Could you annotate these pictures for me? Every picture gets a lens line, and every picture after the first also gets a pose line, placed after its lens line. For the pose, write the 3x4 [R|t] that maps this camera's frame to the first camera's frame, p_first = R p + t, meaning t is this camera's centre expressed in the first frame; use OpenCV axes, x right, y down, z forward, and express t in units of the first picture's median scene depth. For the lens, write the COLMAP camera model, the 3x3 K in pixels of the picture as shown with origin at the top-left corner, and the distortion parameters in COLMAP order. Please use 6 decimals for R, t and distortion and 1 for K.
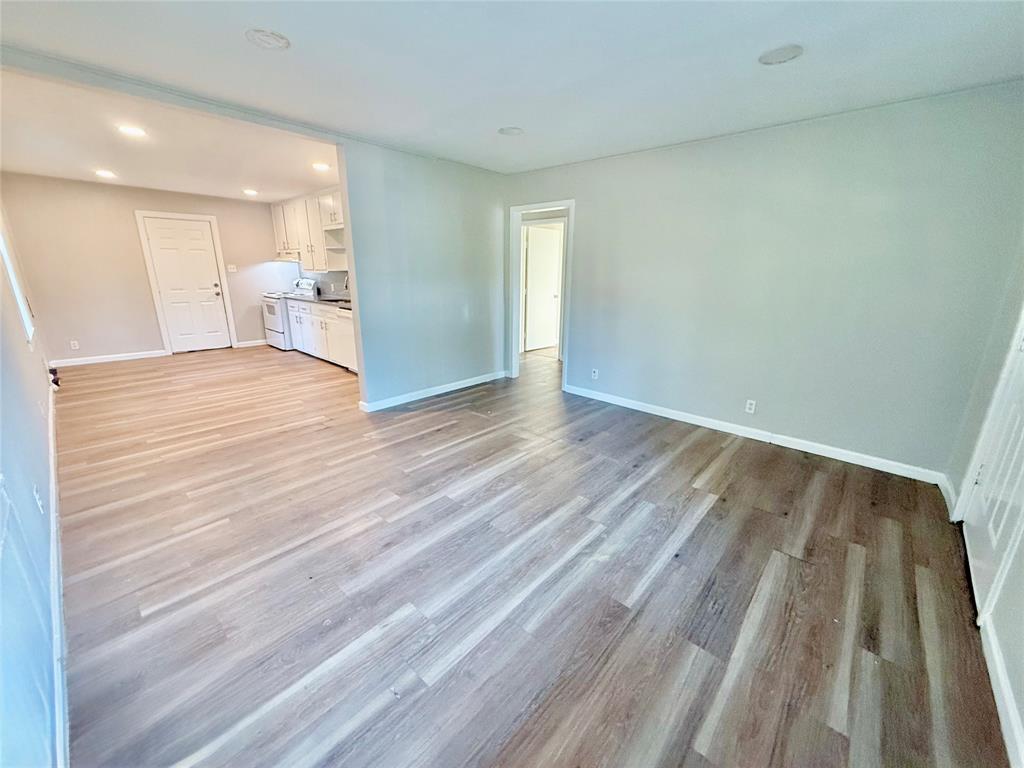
lens RADIAL K [[410.3, 0, 517.2], [0, 410.3, 386.6], [0, 0, 1]] dist [-0.001243, -0.000503]
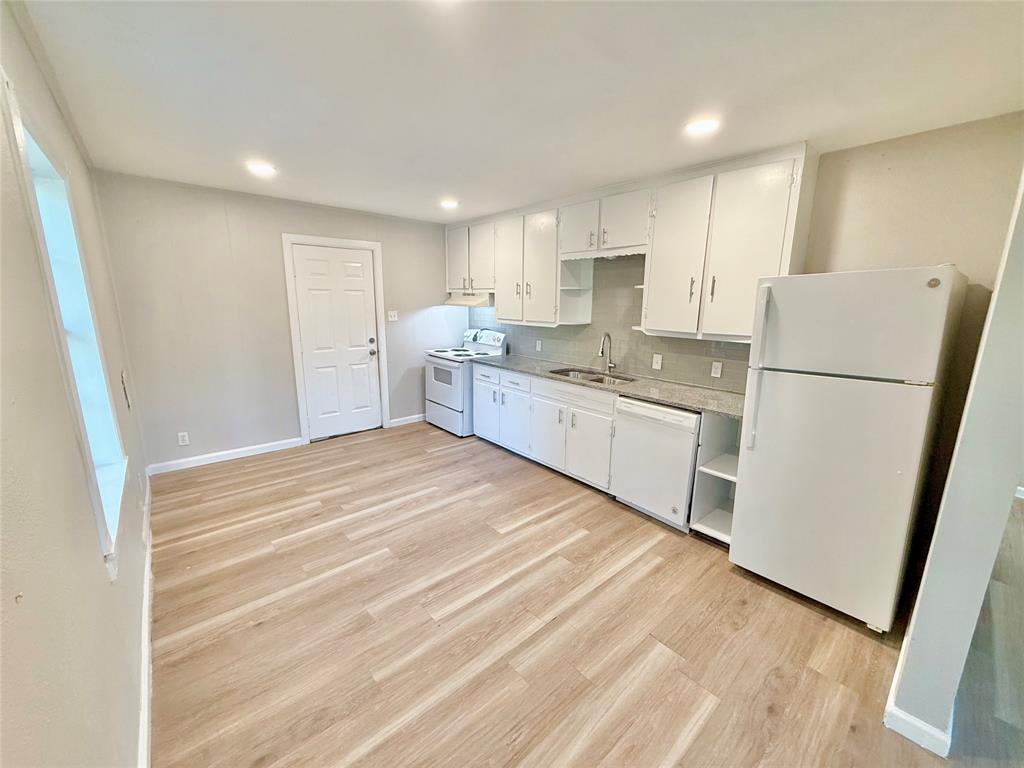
lens RADIAL K [[410.3, 0, 515.9], [0, 410.3, 387.1], [0, 0, 1]] dist [-0.001243, -0.000503]
pose [[0.993562, 0.025564, -0.110369, -0.827282], [-0.032968, 0.997288, -0.065796, -0.262074], [0.108387, 0.069011, 0.991710, 0.691433]]
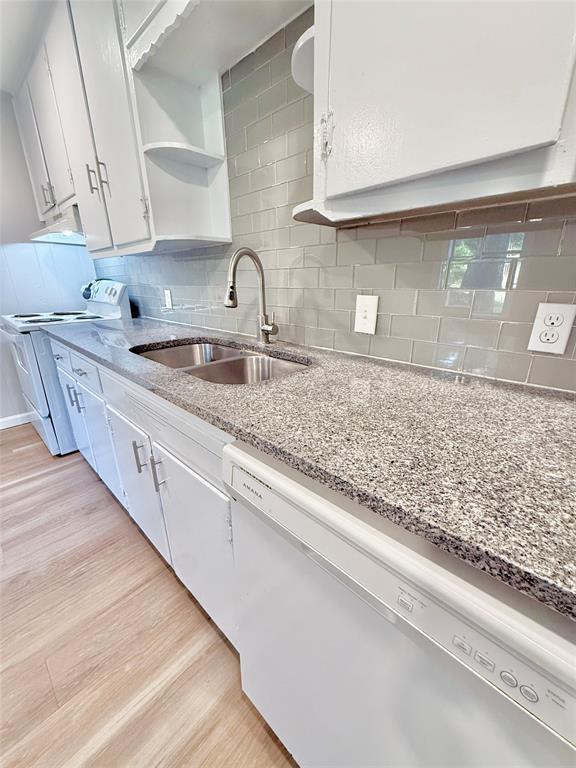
lens RADIAL K [[307.7, 0, 290.9], [0, 307.7, 384.3], [0, 0, 1]] dist [-0.001243, -0.000503]
pose [[0.999633, -0.009192, -0.025467, -0.659694], [0.010334, 0.998930, 0.045081, -0.348831], [0.025025, -0.045328, 0.998659, 1.427874]]
